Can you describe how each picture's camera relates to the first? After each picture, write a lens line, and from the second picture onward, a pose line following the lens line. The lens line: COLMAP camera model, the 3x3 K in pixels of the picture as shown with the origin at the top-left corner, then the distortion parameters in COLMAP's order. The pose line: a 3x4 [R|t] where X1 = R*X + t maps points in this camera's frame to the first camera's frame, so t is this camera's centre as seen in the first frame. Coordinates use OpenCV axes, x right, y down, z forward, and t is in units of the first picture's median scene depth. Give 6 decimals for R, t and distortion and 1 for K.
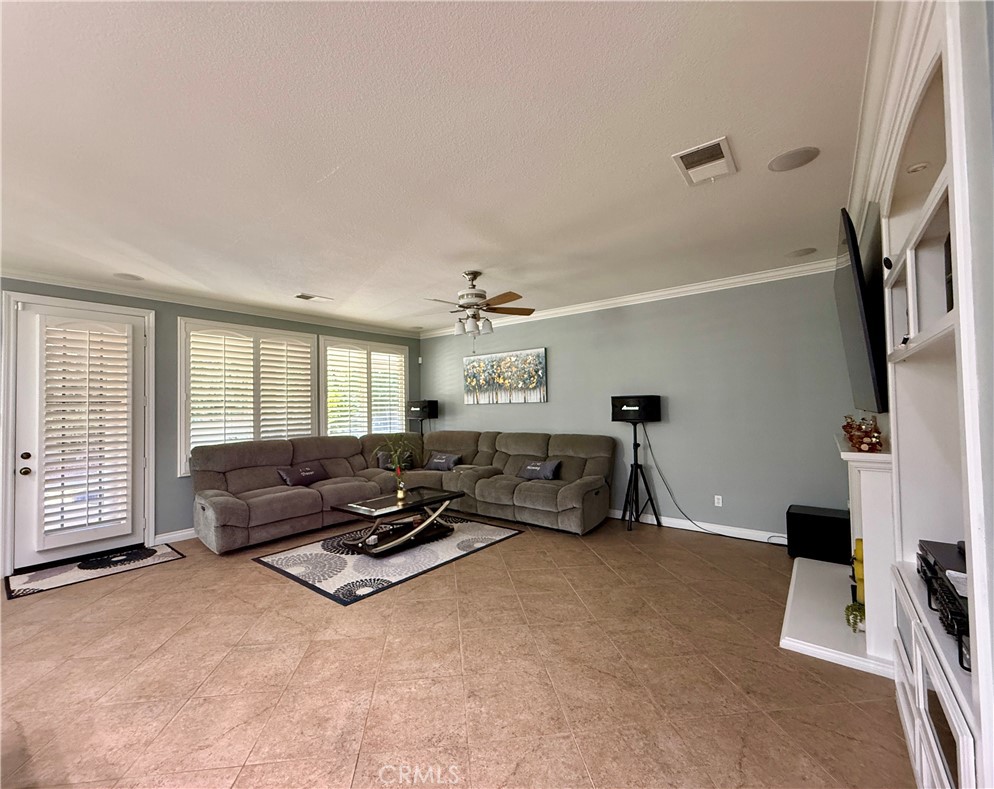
lens RADIAL K [[420.1, 0, 487.7], [0, 420.1, 396.0], [0, 0, 1]] dist [0.000203, 0.000495]
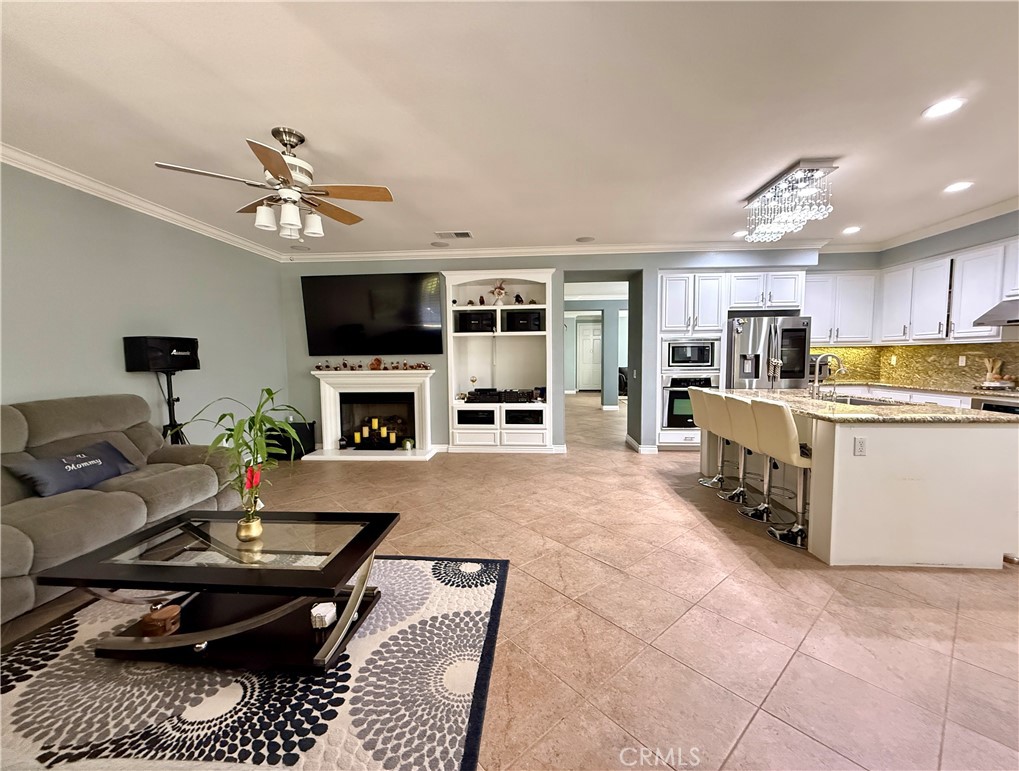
lens RADIAL K [[406.6, 0, 510.5], [0, 406.6, 386.7], [0, 0, 1]] dist [0.000247, -0.000121]
pose [[-0.562052, -0.038591, 0.826201, -0.759586], [-0.000219, 0.998918, 0.046510, 0.065746], [-0.827102, 0.025960, -0.561452, 1.074569]]
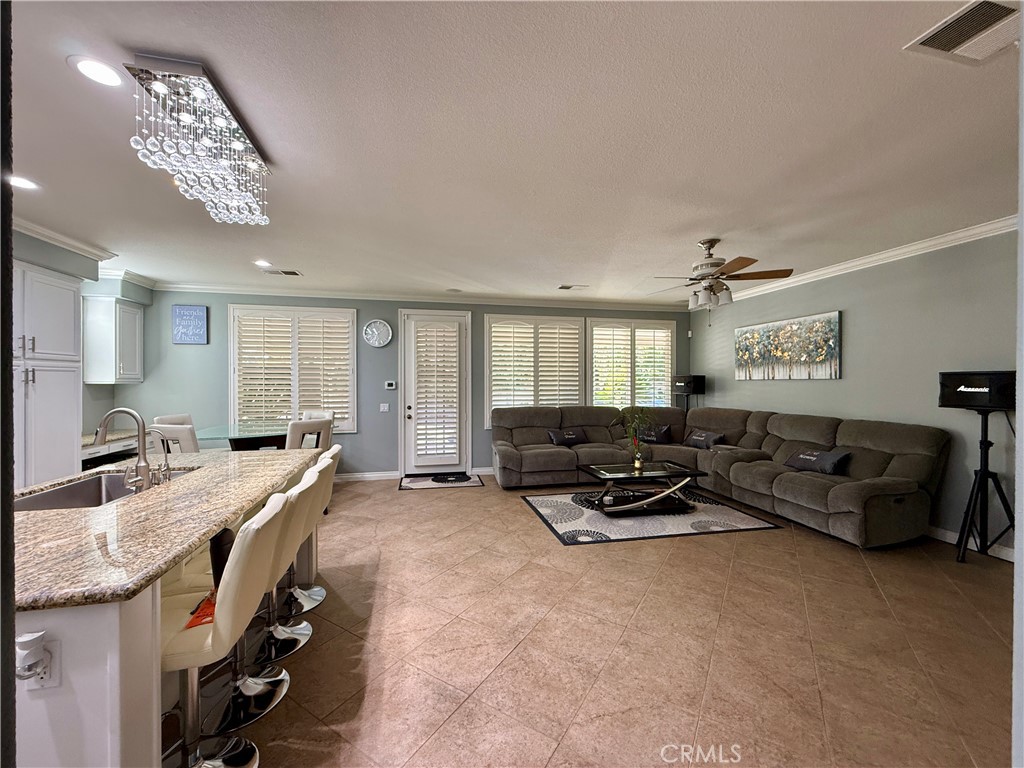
lens RADIAL K [[408.3, 0, 508.5], [0, 408.3, 384.8], [0, 0, 1]] dist [-0.001489, 0.000650]
pose [[0.779118, 0.022105, -0.626487, 0.192304], [0.001835, 0.999293, 0.037541, -0.006189], [0.626874, -0.030398, 0.778527, -0.004338]]
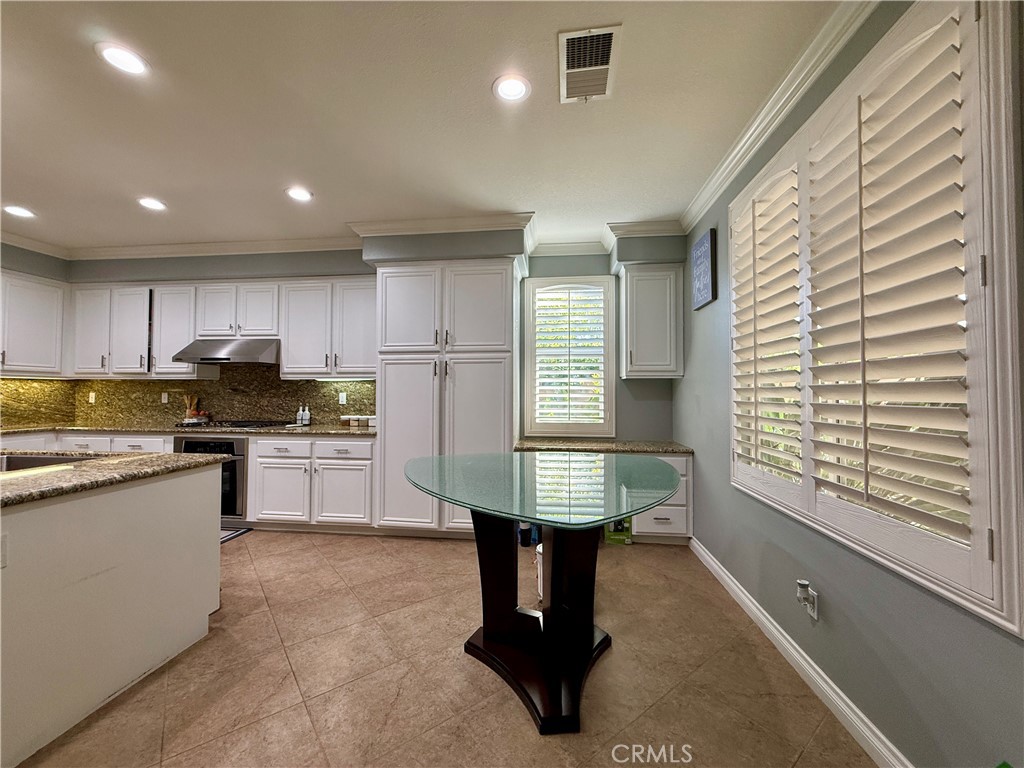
lens RADIAL K [[408.3, 0, 509.3], [0, 408.3, 381.2], [0, 0, 1]] dist [-0.001489, 0.000650]
pose [[-0.848613, -0.000571, -0.529015, -0.733122], [0.024257, 0.998906, -0.039990, 0.068121], [0.528459, -0.046769, -0.847670, 0.810613]]
